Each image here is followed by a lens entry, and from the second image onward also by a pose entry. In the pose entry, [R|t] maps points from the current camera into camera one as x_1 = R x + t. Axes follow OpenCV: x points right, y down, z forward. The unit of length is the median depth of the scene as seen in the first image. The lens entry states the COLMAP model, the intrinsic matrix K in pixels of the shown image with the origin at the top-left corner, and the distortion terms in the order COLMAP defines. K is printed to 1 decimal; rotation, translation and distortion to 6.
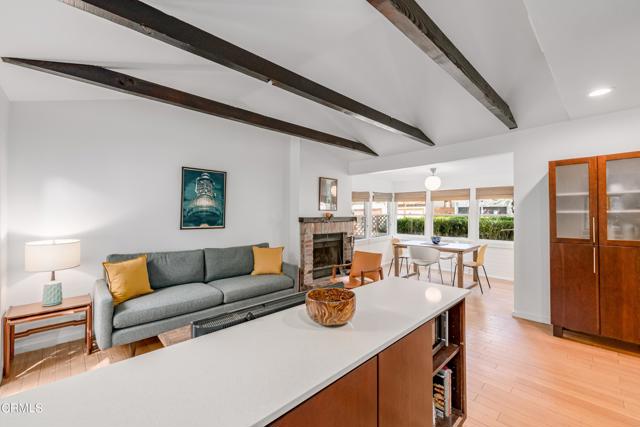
lens RADIAL K [[265.2, 0, 318.8], [0, 265.2, 212.3], [0, 0, 1]] dist [-0.002781, 0.000148]
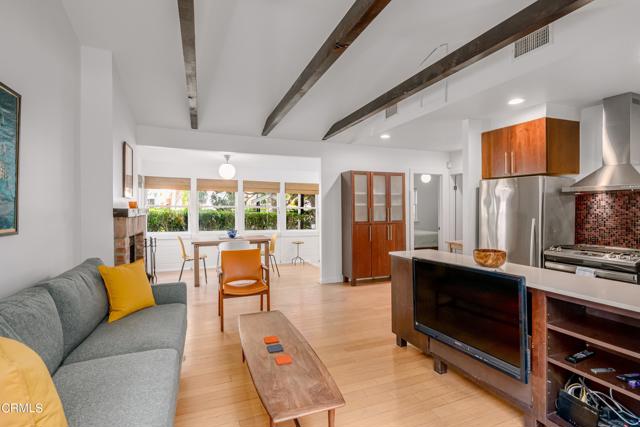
lens RADIAL K [[304.8, 0, 319.8], [0, 304.8, 209.3], [0, 0, 1]] dist [-0.003729, -0.002186]
pose [[0.350077, 0.001131, 0.936720, -0.569582], [-0.012875, 0.999911, 0.003605, 0.015368], [-0.936632, -0.013323, 0.350061, 0.420716]]
